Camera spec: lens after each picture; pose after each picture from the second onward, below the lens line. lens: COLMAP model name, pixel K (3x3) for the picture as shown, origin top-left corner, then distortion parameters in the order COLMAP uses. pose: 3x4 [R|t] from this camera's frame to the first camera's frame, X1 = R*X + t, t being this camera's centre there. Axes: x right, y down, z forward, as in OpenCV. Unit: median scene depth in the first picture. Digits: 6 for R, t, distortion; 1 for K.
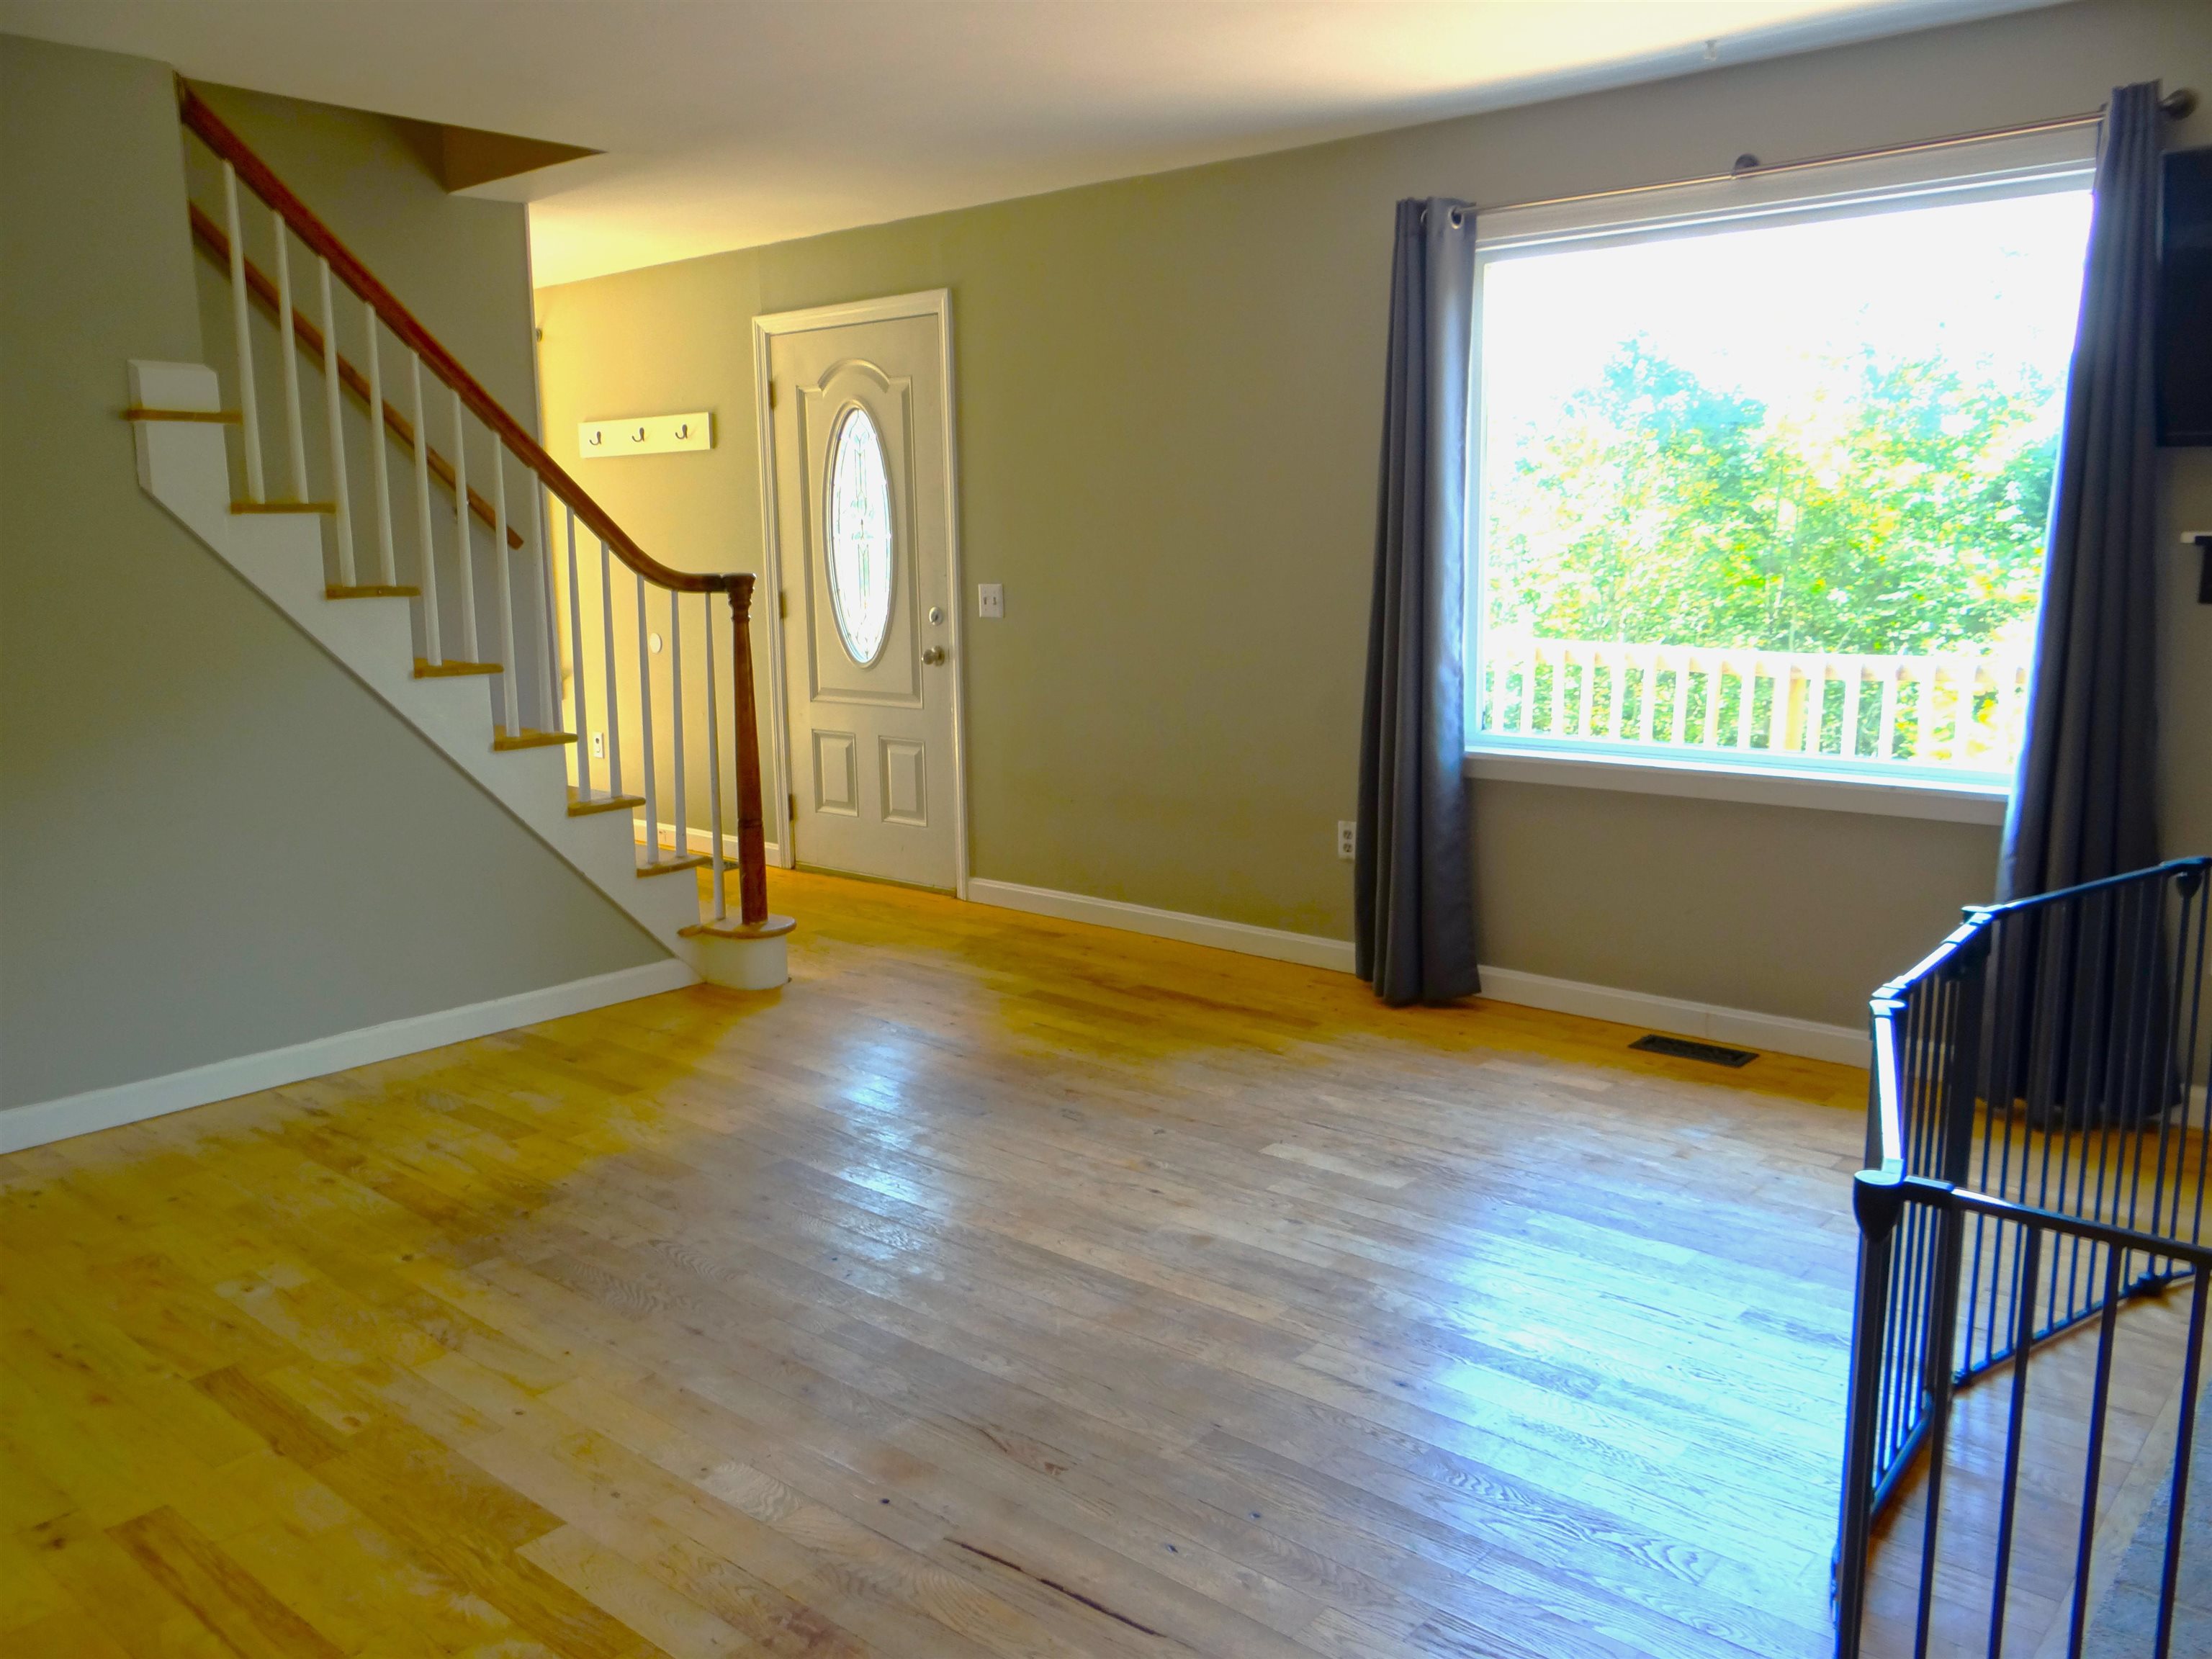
lens RADIAL K [[1745.3, 0, 1094.0], [0, 1745.3, 819.7], [0, 0, 1]] dist [-0.005691, -0.005645]
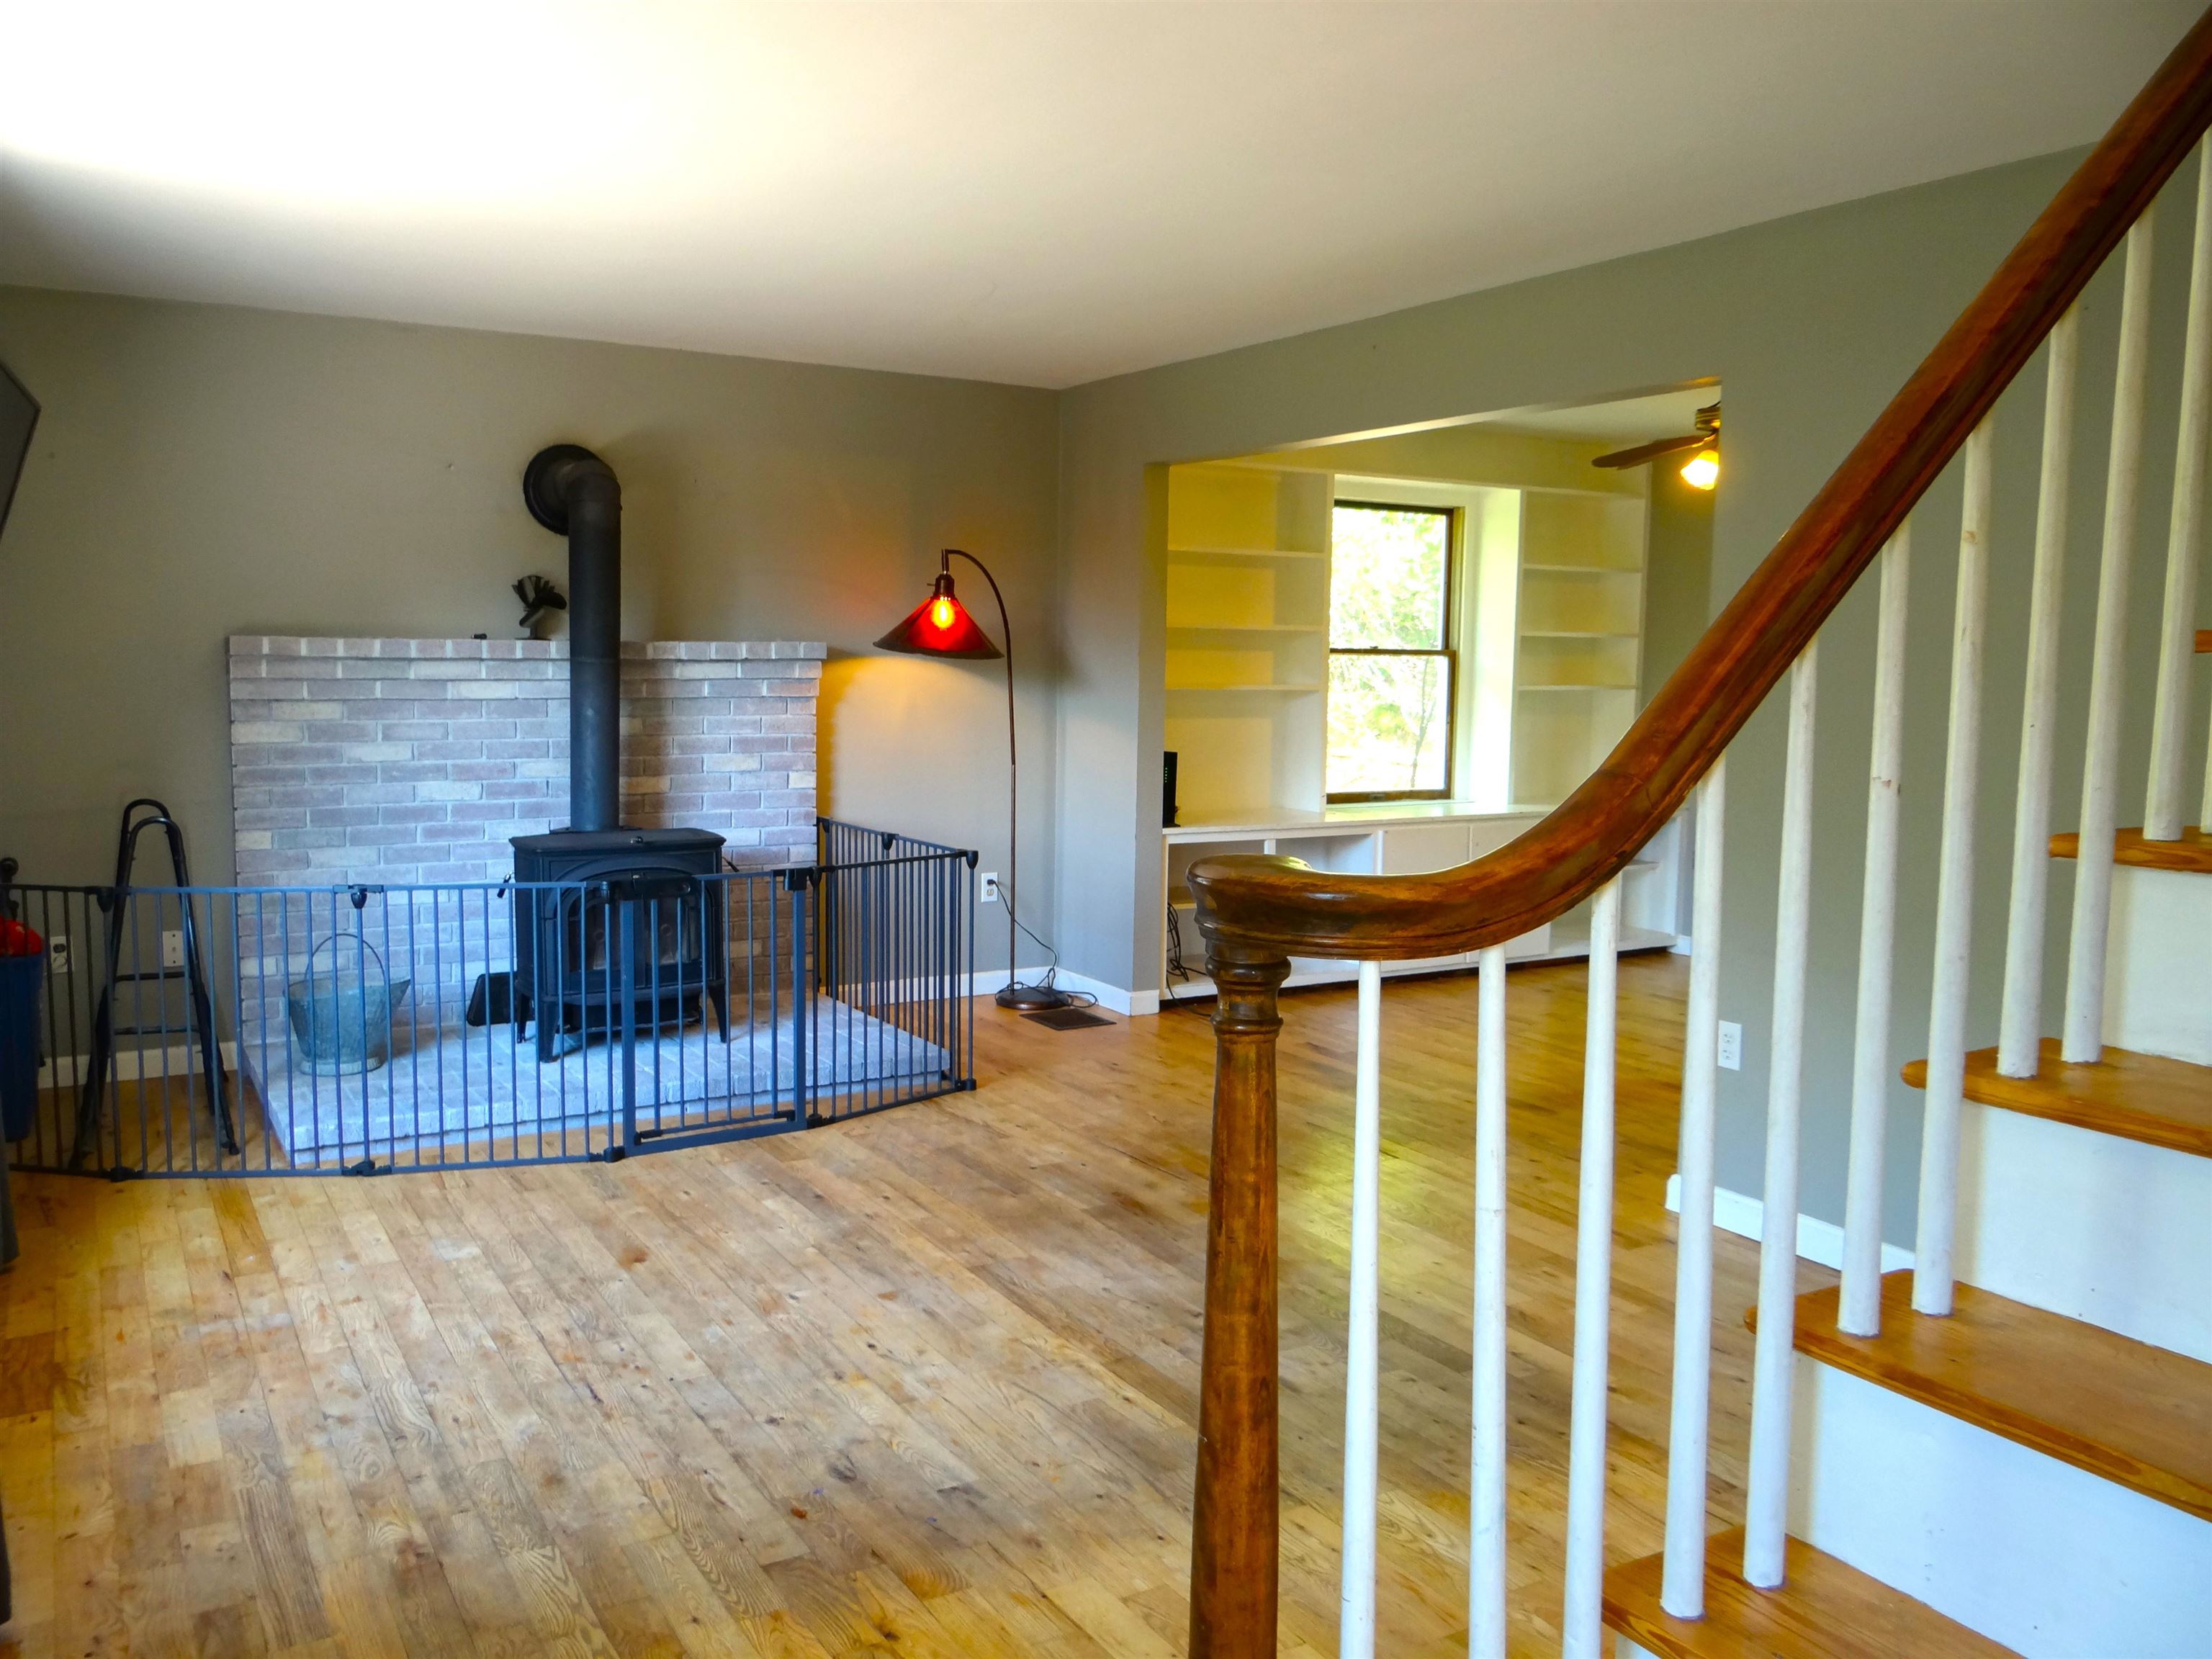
lens RADIAL K [[1745.3, 0, 1094.0], [0, 1745.3, 819.7], [0, 0, 1]] dist [-0.005691, -0.005645]
pose [[-0.950409, -0.034602, 0.309071, -0.351415], [0.047181, 0.966247, 0.253260, -0.294484], [-0.307402, 0.255283, -0.916698, 1.664078]]
